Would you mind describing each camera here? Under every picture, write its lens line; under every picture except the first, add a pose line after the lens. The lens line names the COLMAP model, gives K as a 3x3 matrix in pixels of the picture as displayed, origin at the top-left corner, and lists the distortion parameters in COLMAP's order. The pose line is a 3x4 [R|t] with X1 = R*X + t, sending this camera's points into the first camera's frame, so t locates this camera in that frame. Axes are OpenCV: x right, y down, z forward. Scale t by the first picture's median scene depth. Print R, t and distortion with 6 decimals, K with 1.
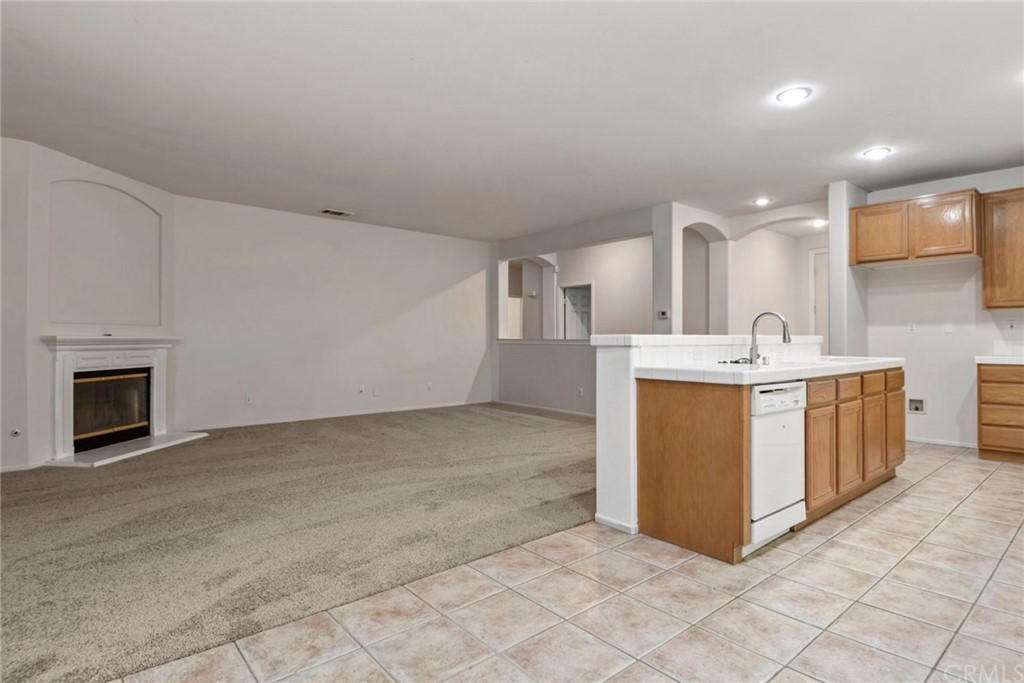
lens RADIAL K [[527.0, 0, 519.7], [0, 527.0, 336.3], [0, 0, 1]] dist [0.013780, -0.024860]
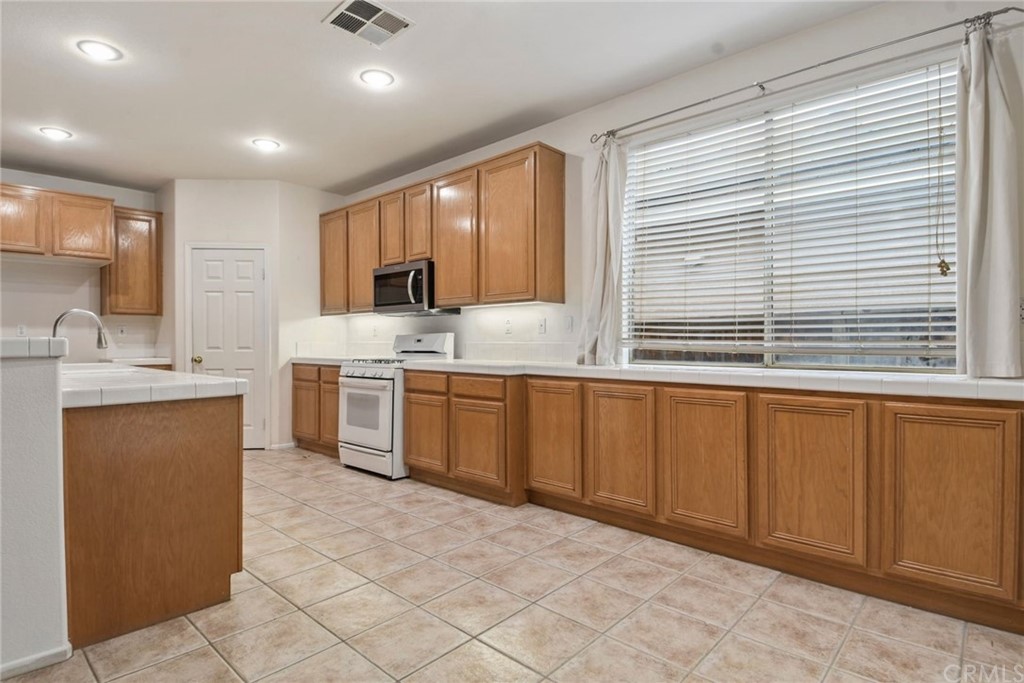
lens RADIAL K [[527.0, 0, 507.4], [0, 527.0, 340.9], [0, 0, 1]] dist [0.013780, -0.024860]
pose [[-0.118993, 0.001026, 0.992895, -0.282171], [-0.005949, 0.999981, -0.001746, -0.001134], [-0.992877, -0.006115, -0.118985, 0.345888]]
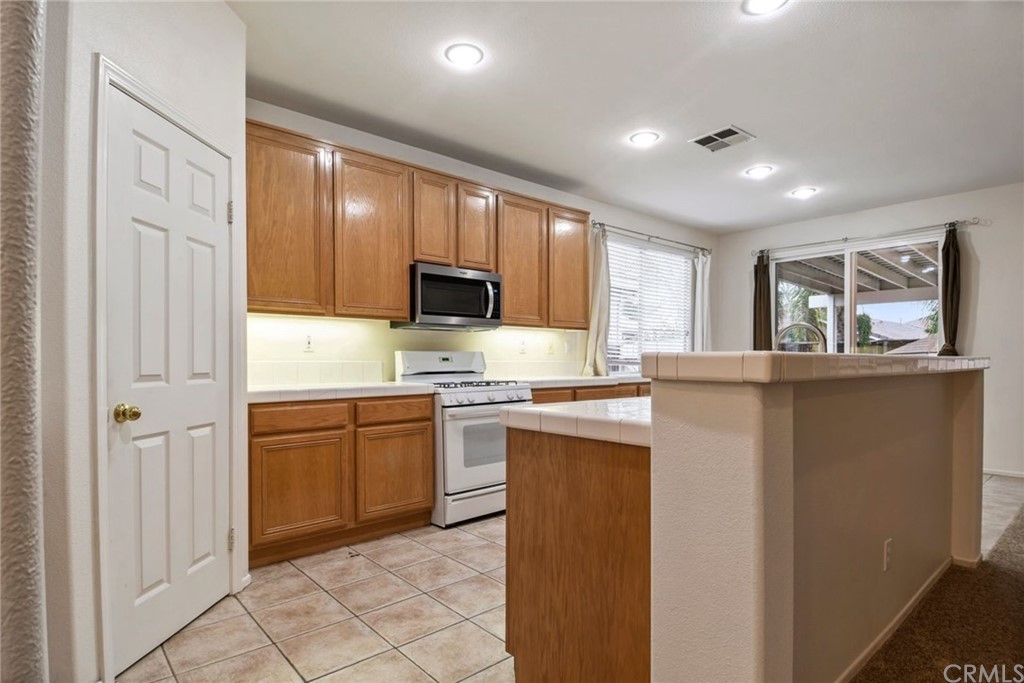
lens RADIAL K [[527.0, 0, 507.7], [0, 527.0, 366.6], [0, 0, 1]] dist [0.013780, -0.024860]
pose [[-0.999996, 0.002351, -0.001847, 0.639762], [0.002340, 0.999979, 0.006041, 0.005085], [0.001861, 0.006037, -0.999980, 1.256070]]
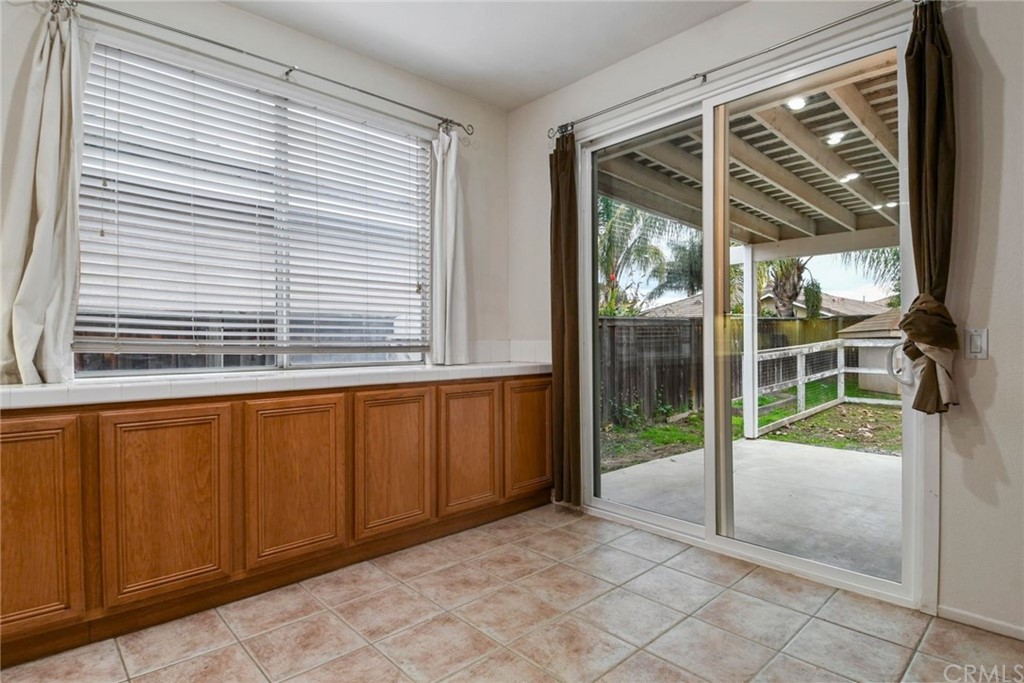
lens RADIAL K [[527.0, 0, 515.3], [0, 527.0, 342.6], [0, 0, 1]] dist [0.013780, -0.024860]
pose [[-0.998583, 0.008648, -0.052507, 0.073997], [0.009111, 0.999922, -0.008600, 0.004876], [0.052429, -0.009066, -0.998584, 0.567765]]
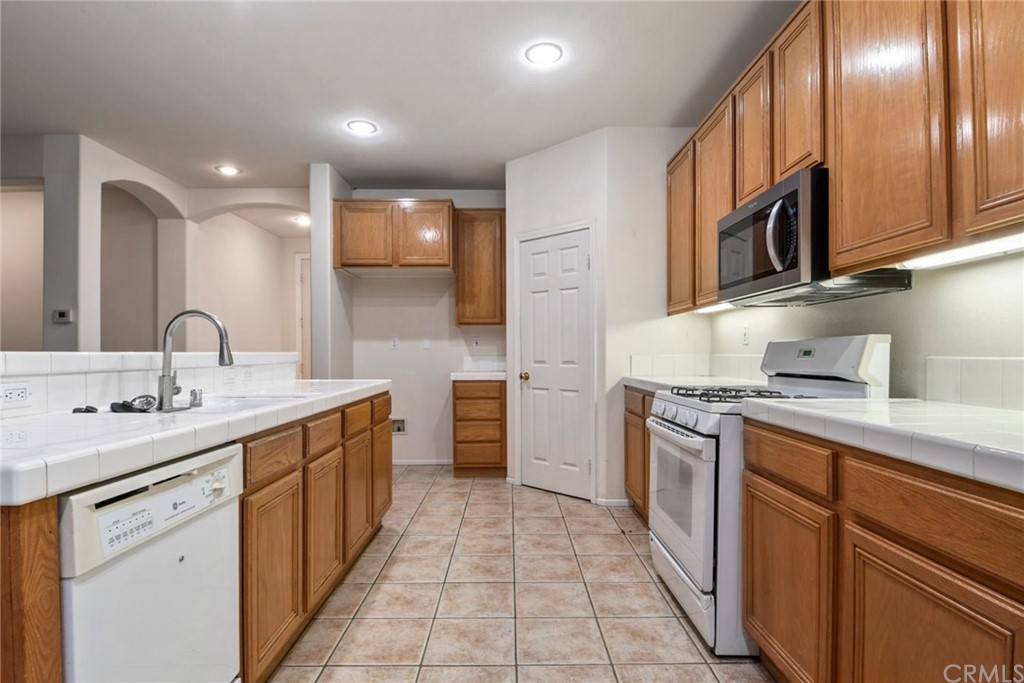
lens RADIAL K [[527.0, 0, 516.4], [0, 527.0, 353.1], [0, 0, 1]] dist [0.013780, -0.024860]
pose [[0.637541, -0.001693, 0.770415, 0.198074], [-0.002326, 0.999989, 0.004123, -0.003347], [-0.770413, -0.004420, 0.637529, 0.291685]]
